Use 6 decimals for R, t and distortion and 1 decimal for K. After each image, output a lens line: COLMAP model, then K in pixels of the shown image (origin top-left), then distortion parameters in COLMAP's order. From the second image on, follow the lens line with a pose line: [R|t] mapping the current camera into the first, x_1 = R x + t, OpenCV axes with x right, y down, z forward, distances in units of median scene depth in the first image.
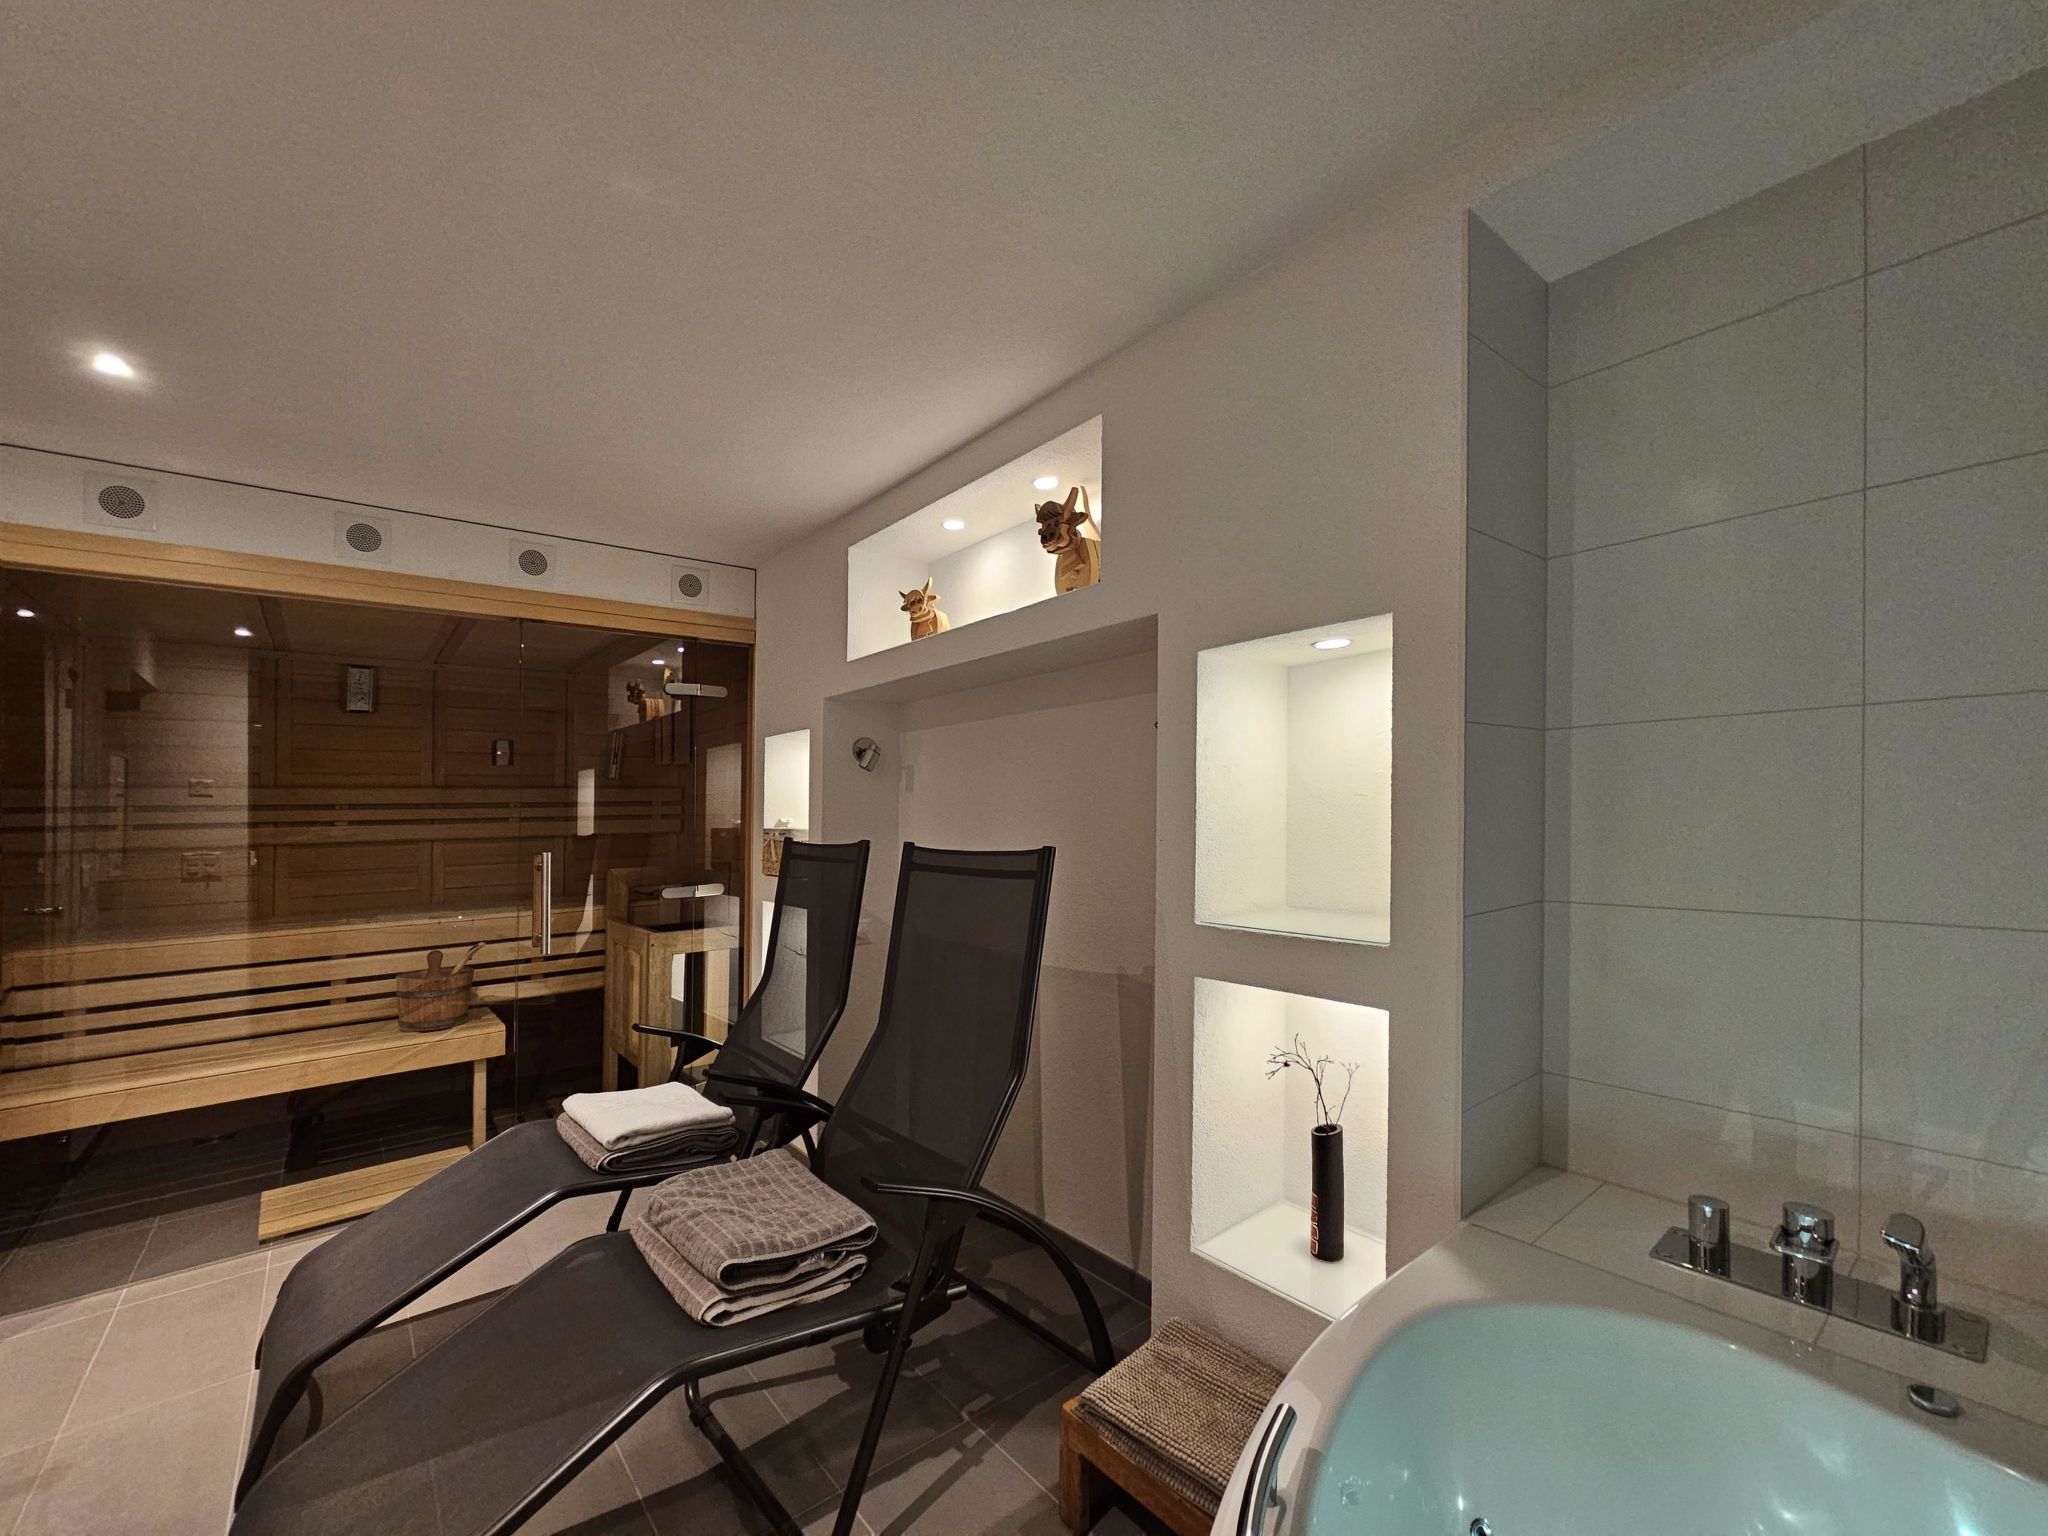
lens RADIAL K [[849.1, 0, 1023.4], [0, 849.1, 793.8], [0, 0, 1]] dist [-0.001263, -0.000627]
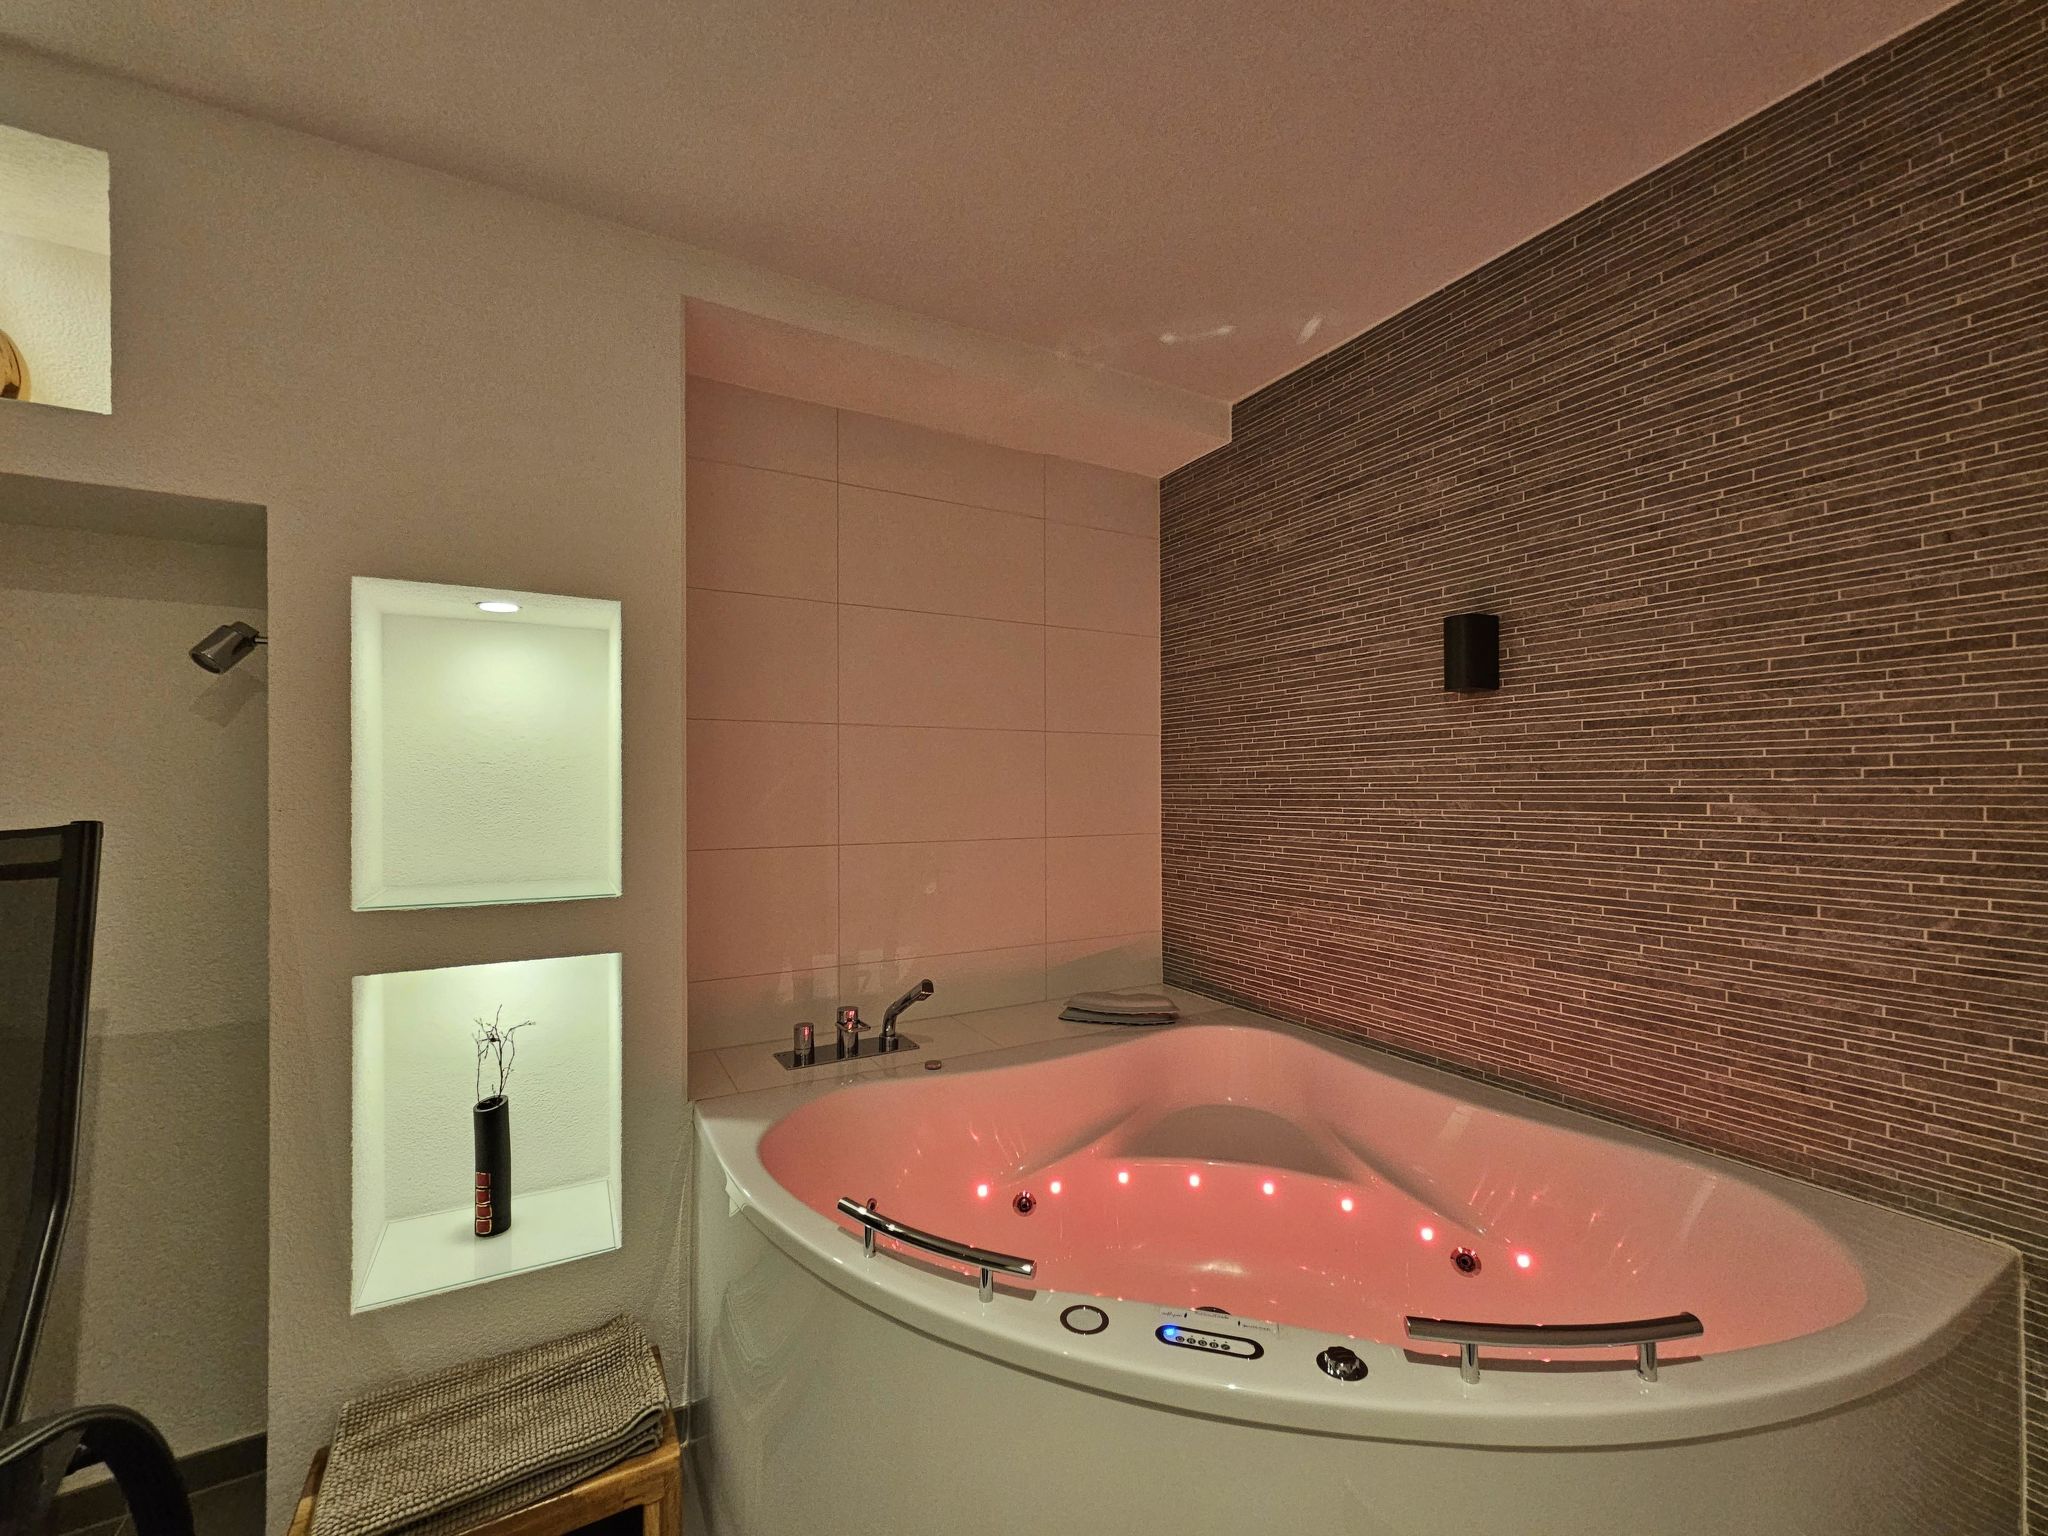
lens RADIAL K [[849.1, 0, 1023.4], [0, 849.1, 793.8], [0, 0, 1]] dist [-0.001263, -0.000627]
pose [[0.159338, 0.015460, 0.987103, -0.517115], [-0.017090, 0.999771, -0.012900, 0.042302], [-0.987076, -0.014814, 0.159566, 0.251361]]
